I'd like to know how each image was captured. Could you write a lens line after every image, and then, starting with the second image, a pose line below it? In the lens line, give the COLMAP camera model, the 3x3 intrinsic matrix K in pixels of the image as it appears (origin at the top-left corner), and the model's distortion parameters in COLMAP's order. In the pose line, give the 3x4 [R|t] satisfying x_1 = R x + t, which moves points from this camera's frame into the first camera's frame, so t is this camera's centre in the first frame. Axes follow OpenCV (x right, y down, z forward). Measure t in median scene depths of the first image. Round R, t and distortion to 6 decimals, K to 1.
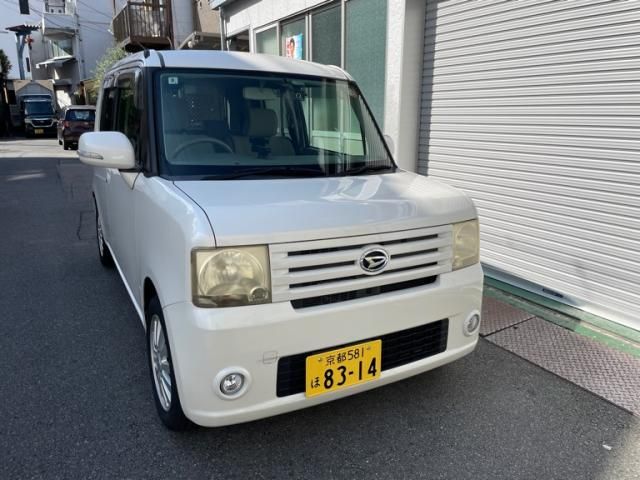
lens RADIAL K [[502.4, 0, 320.0], [0, 502.4, 240.0], [0, 0, 1]] dist [0.000231, -0.047911]
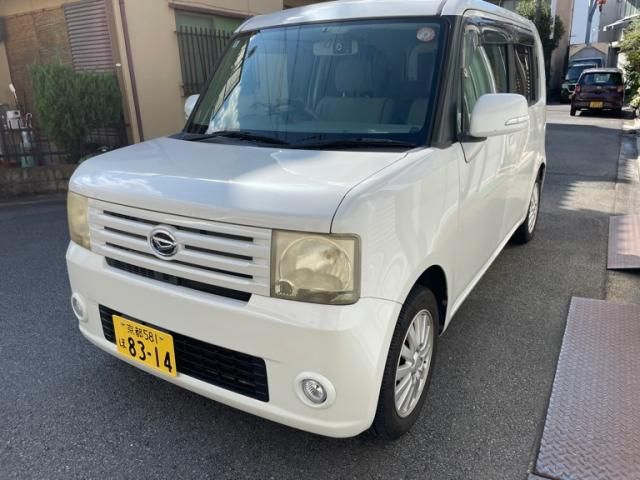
lens RADIAL K [[502.4, 0, 320.0], [0, 502.4, 240.0], [0, 0, 1]] dist [0.000231, -0.047911]
pose [[0.470435, 0.234812, -0.850620, 0.877864], [-0.179568, 0.969251, 0.168250, -0.143786], [0.863971, 0.073593, 0.498134, 0.723527]]
